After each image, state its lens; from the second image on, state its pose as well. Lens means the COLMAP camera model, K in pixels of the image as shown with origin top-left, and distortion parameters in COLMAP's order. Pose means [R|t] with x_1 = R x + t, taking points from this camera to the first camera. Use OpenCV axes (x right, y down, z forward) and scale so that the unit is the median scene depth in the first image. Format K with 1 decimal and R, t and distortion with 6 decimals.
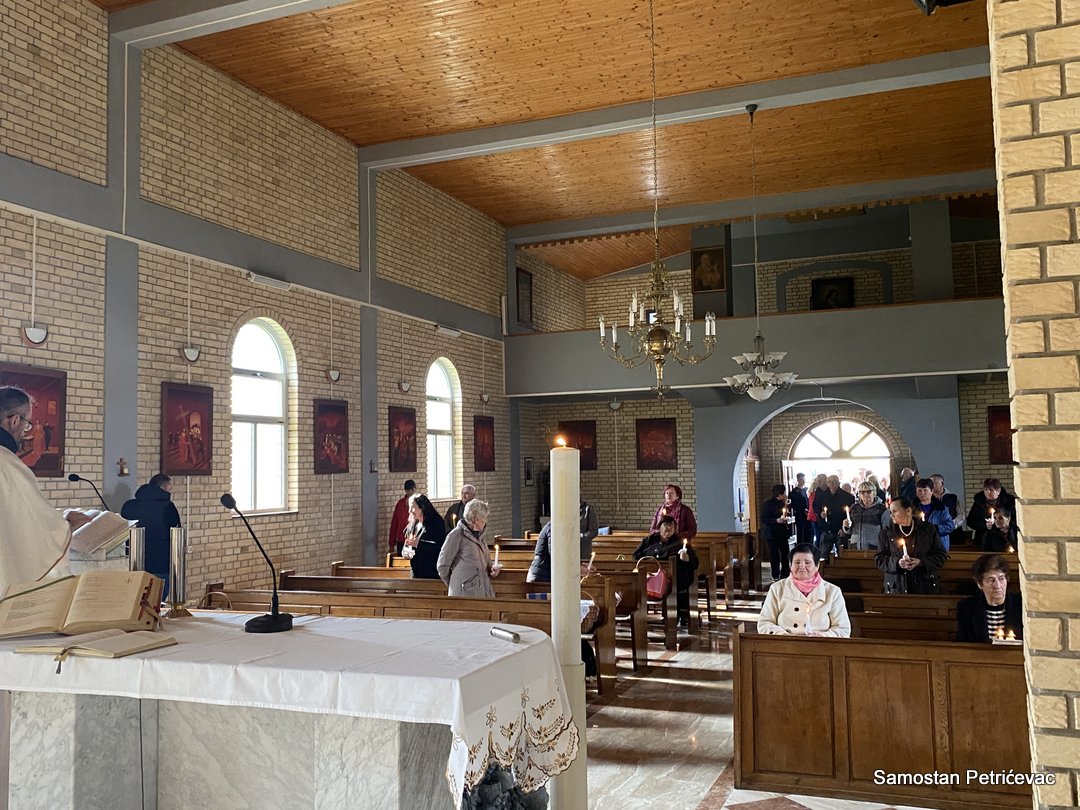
lens RADIAL K [[1021.7, 0, 508.1], [0, 1021.7, 397.5], [0, 0, 1]] dist [0.033714, 0.000000]
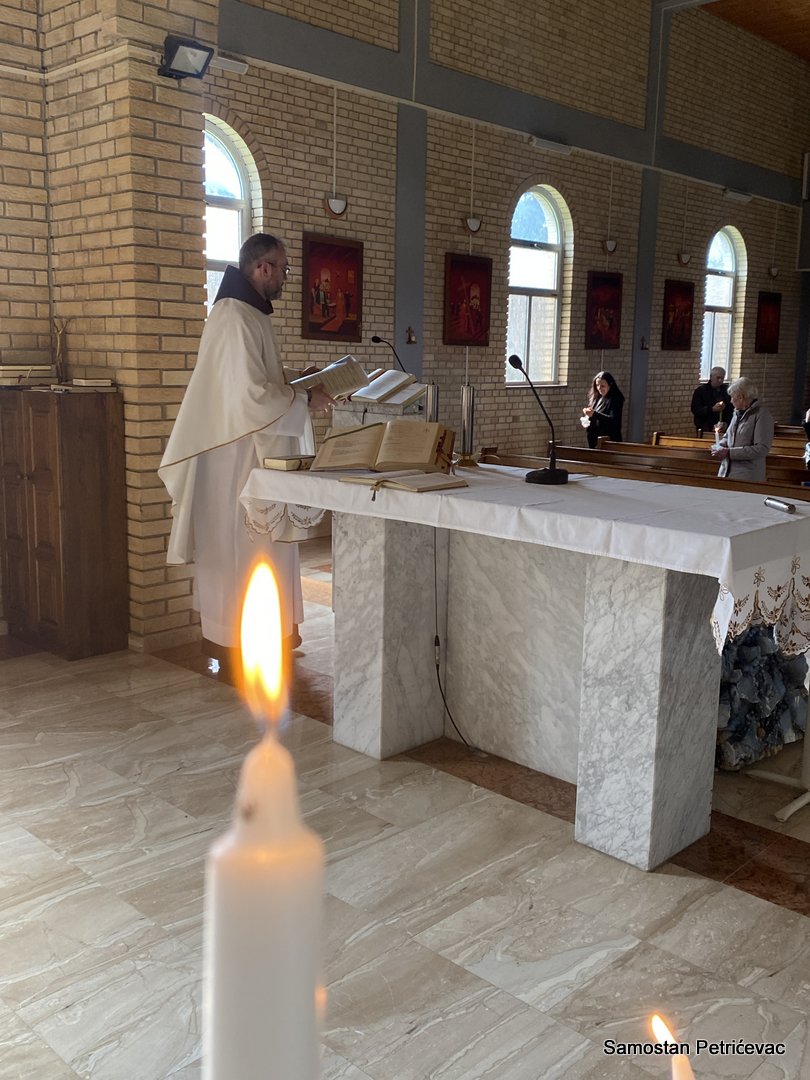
lens RADIAL K [[1021.7, 0, 390.3], [0, 1021.7, 525.0], [0, 0, 1]] dist [0.033714, 0.000000]
pose [[0.933186, 0.091971, -0.347428, -0.002555], [-0.006981, 0.971158, 0.238335, 0.004712], [0.359327, -0.219986, 0.906912, -0.017933]]
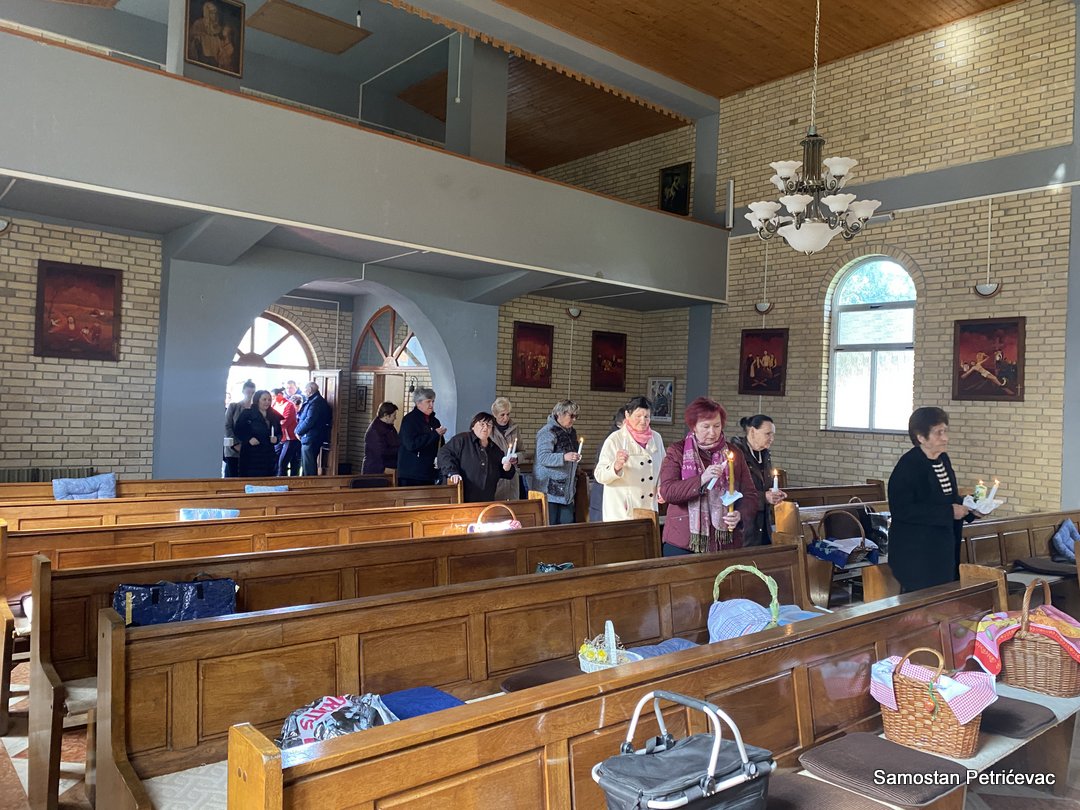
lens RADIAL K [[825.3, 0, 525.2], [0, 825.3, 391.3], [0, 0, 1]] dist [0.056616, -0.068668]
pose [[0.453006, 0.053179, 0.889920, -0.202190], [-0.115701, 0.993284, -0.000459, 0.086911], [-0.883968, -0.102757, 0.456116, 0.845427]]
